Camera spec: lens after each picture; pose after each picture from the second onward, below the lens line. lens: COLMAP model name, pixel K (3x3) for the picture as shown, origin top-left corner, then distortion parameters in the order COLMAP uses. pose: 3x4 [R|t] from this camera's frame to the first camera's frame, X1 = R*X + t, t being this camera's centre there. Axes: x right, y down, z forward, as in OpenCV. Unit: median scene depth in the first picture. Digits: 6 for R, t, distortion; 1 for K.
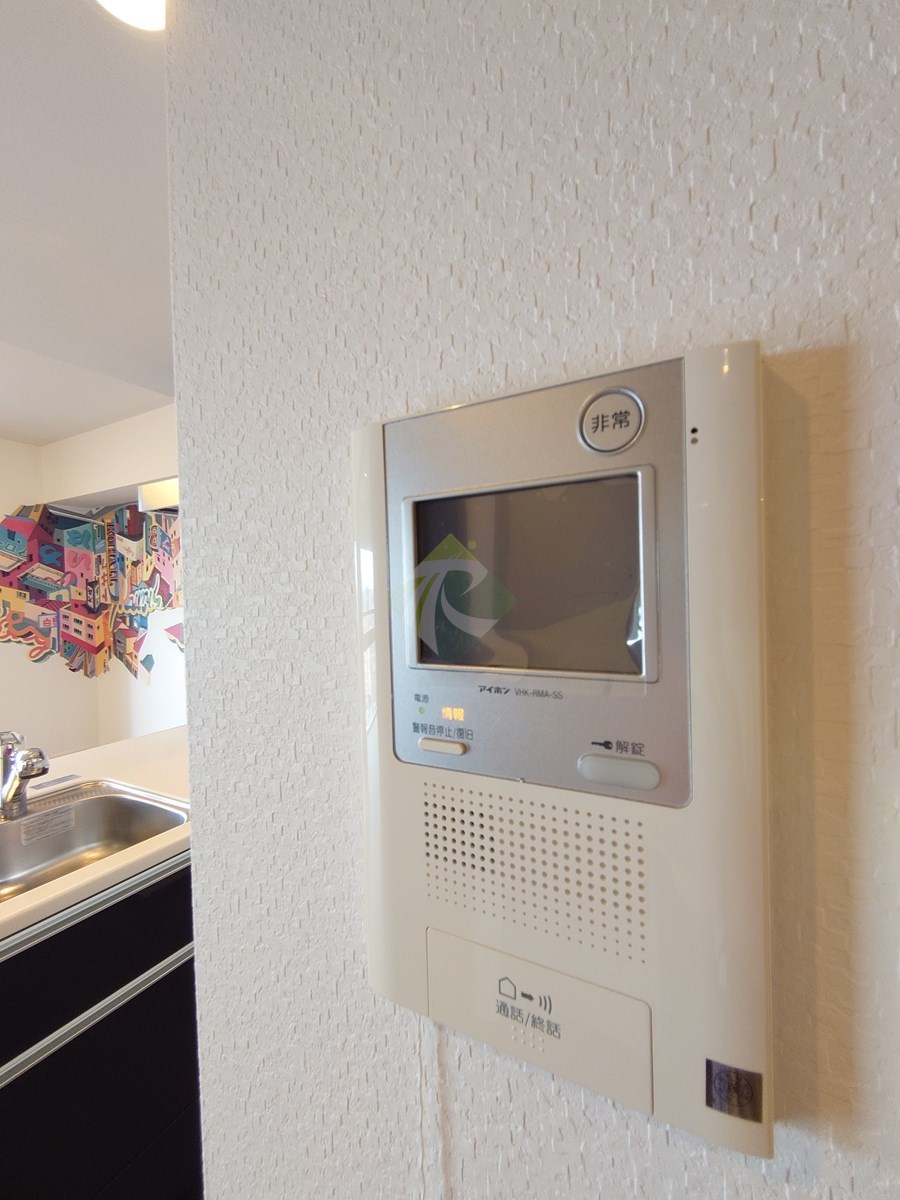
lens RADIAL K [[516.5, 0, 450.0], [0, 516.5, 600.0], [0, 0, 1]] dist [0.007191, -0.002281]
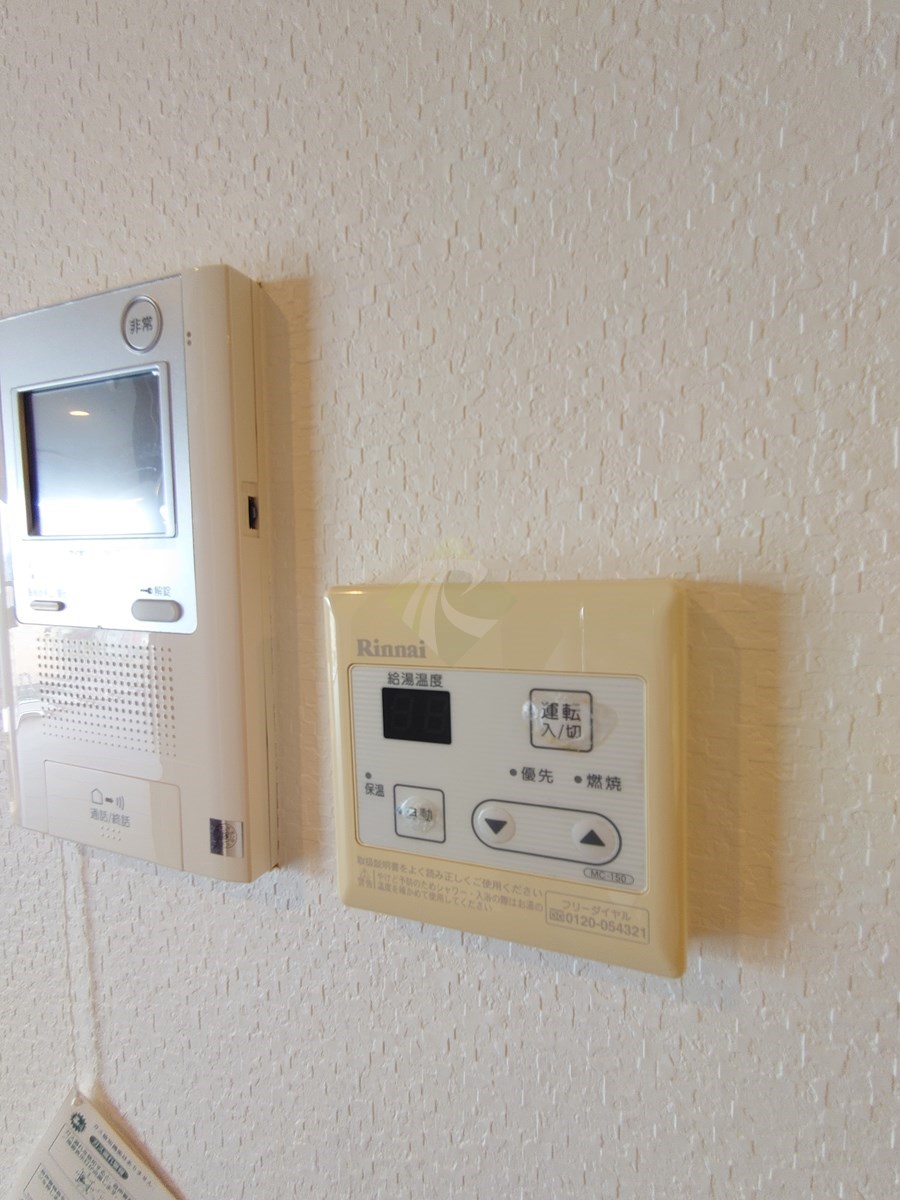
lens RADIAL K [[516.5, 0, 450.0], [0, 516.5, 600.0], [0, 0, 1]] dist [0.007191, -0.002281]
pose [[0.988035, 0.013112, 0.153671, 0.812238], [-0.022009, 0.998169, 0.056342, 0.210623], [-0.152651, -0.059051, 0.986514, -0.346521]]
